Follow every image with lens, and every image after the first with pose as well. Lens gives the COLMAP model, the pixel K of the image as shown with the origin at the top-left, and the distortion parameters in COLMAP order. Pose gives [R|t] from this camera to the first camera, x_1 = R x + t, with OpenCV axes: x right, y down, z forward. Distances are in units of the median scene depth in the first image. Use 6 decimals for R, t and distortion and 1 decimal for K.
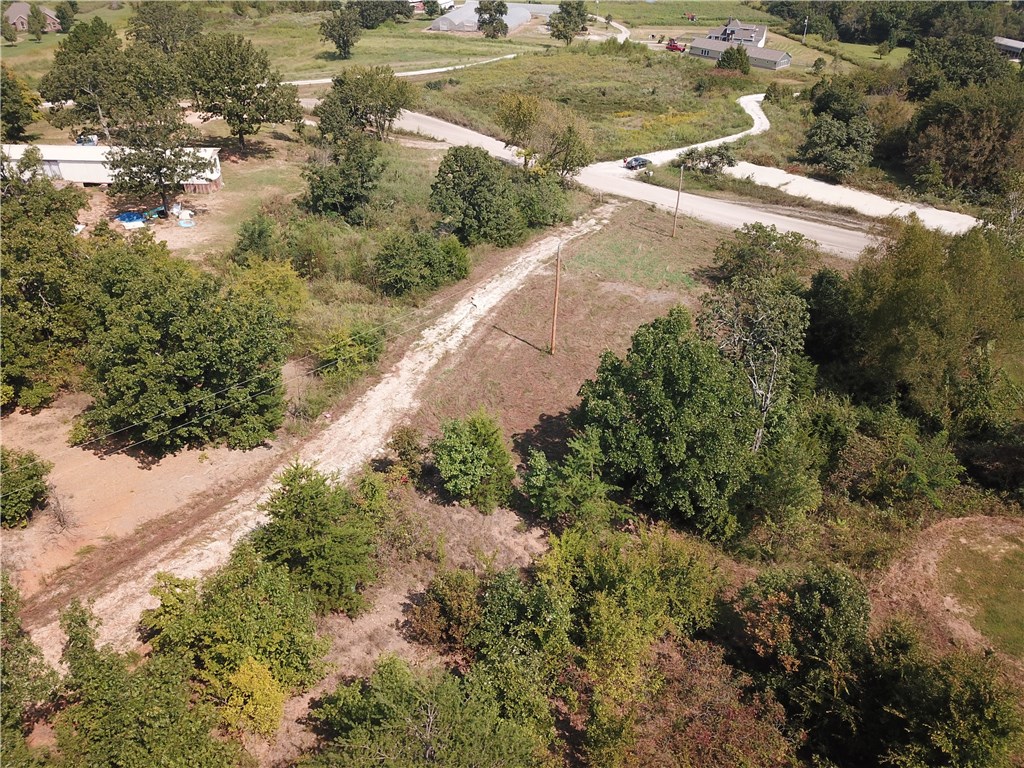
lens RADIAL K [[783.3, 0, 518.1], [0, 783.3, 384.2], [0, 0, 1]] dist [0.000191, 0.004539]
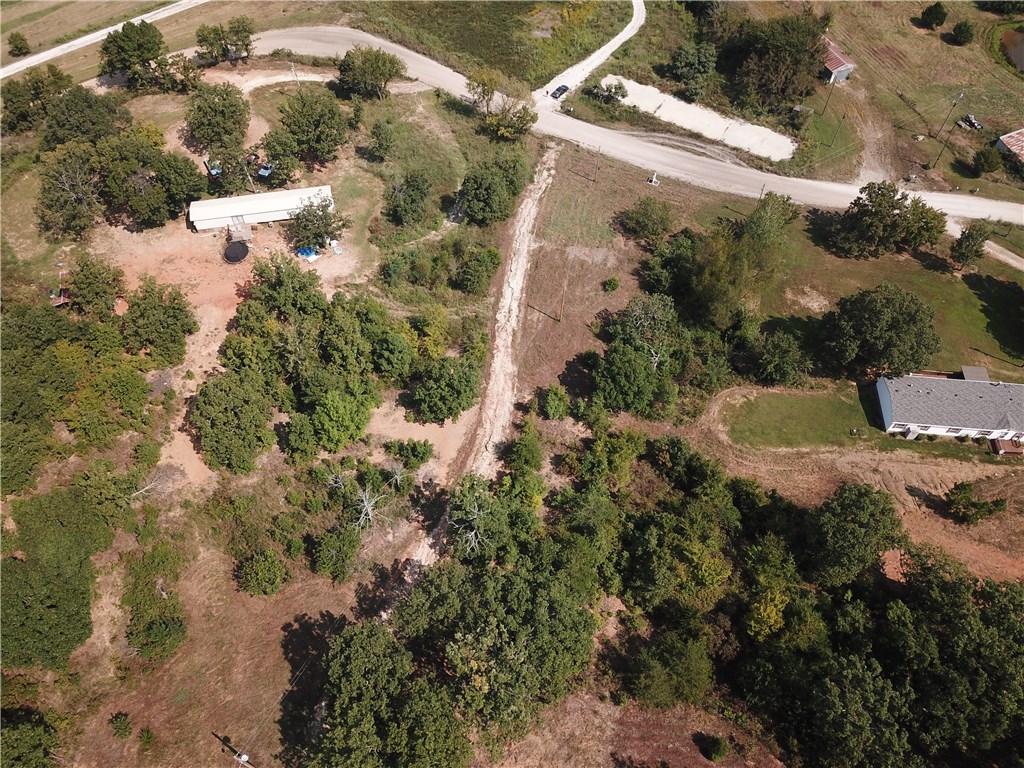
lens RADIAL K [[785.5, 0, 518.6], [0, 785.5, 383.7], [0, 0, 1]] dist [0.000618, 0.003766]
pose [[0.981130, -0.154819, 0.115822, -0.254737], [0.097731, 0.913973, 0.393829, -0.546525], [-0.166831, -0.375079, 0.911857, -0.748166]]
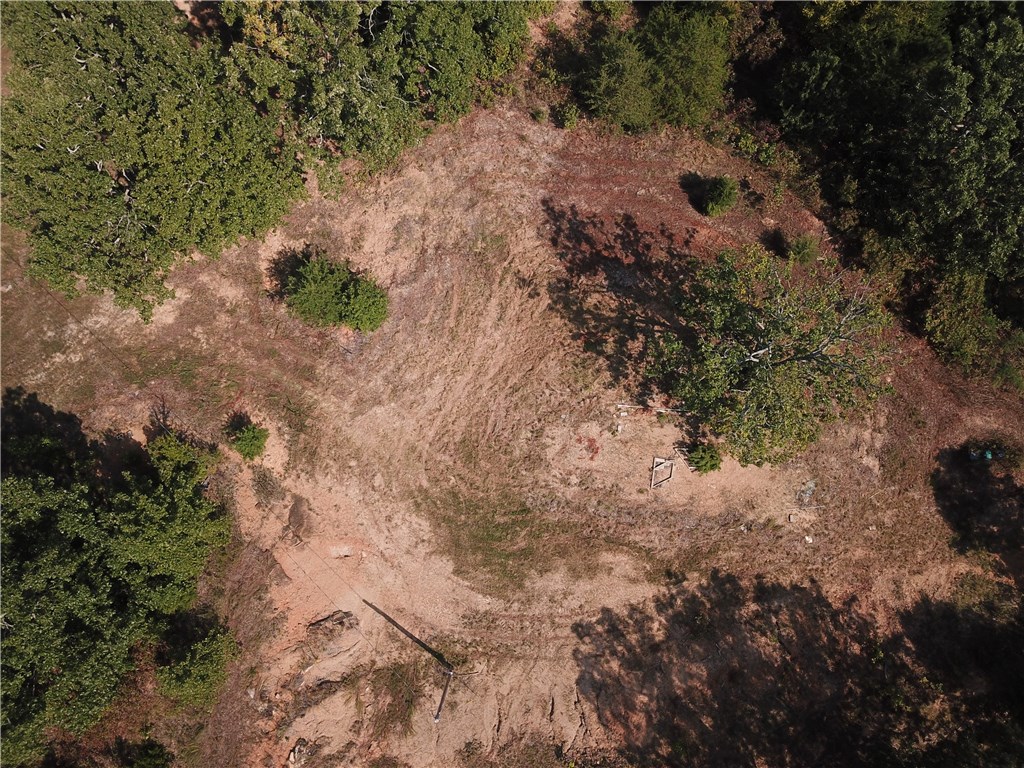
lens RADIAL K [[787.5, 0, 520.4], [0, 787.5, 378.6], [0, 0, 1]] dist [0.000002, 0.003303]
pose [[0.986346, -0.164655, 0.003276, -0.138178], [0.092691, 0.571476, 0.815367, -0.132719], [-0.136126, -0.803931, 0.578935, -0.495135]]
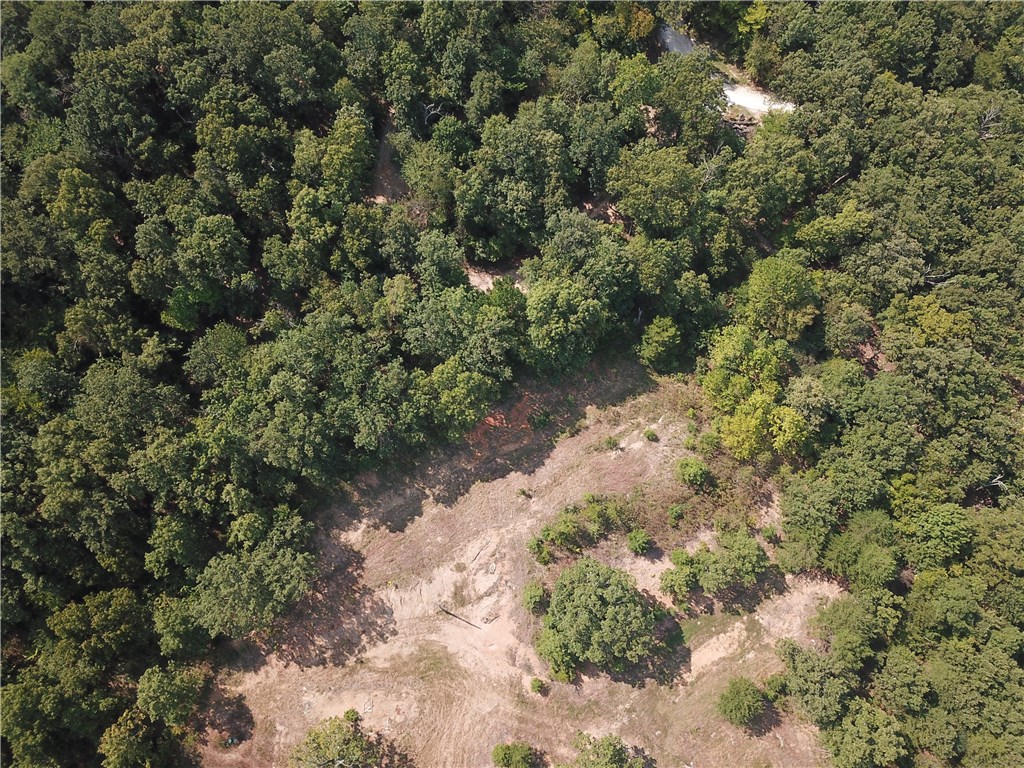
lens RADIAL K [[783.3, 0, 518.1], [0, 783.3, 384.2], [0, 0, 1]] dist [0.000191, 0.004539]
pose [[-0.938809, 0.306541, -0.157066, -0.250819], [-0.212282, -0.155837, 0.964703, -0.921037], [0.271245, 0.939014, 0.211374, -0.987394]]
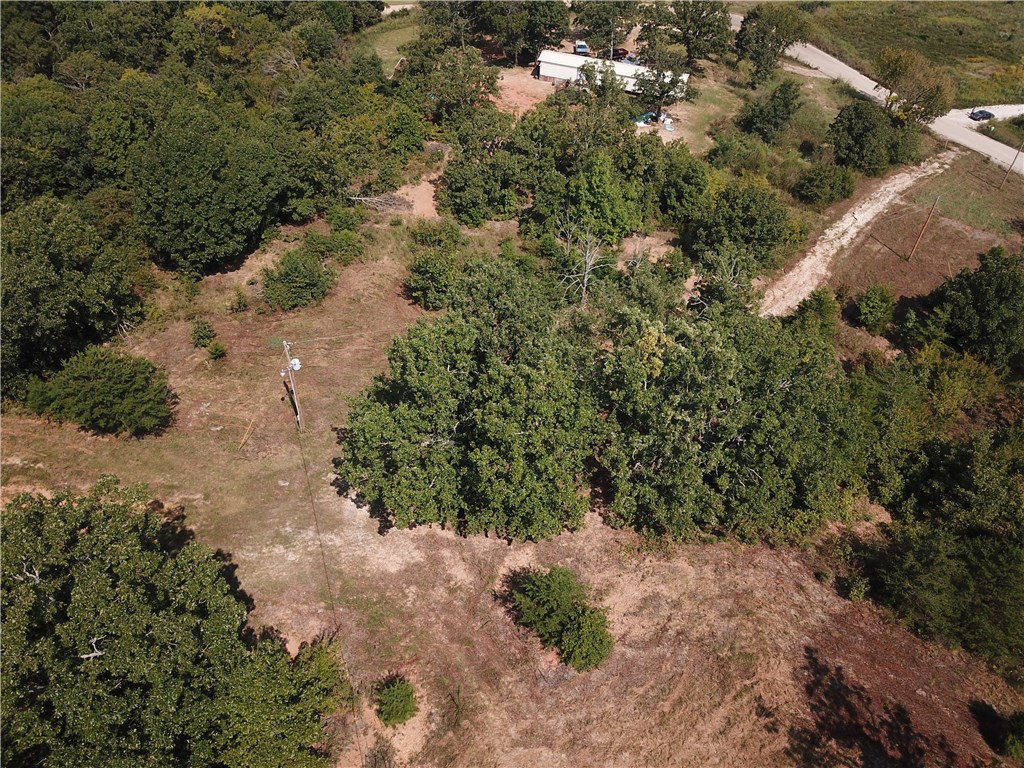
lens RADIAL K [[787.5, 0, 520.4], [0, 787.5, 378.6], [0, 0, 1]] dist [0.000002, 0.003303]
pose [[0.941879, 0.244021, -0.230906, -0.203397], [-0.204281, 0.961655, 0.183001, 0.045091], [0.266708, -0.125195, 0.955611, -0.590568]]
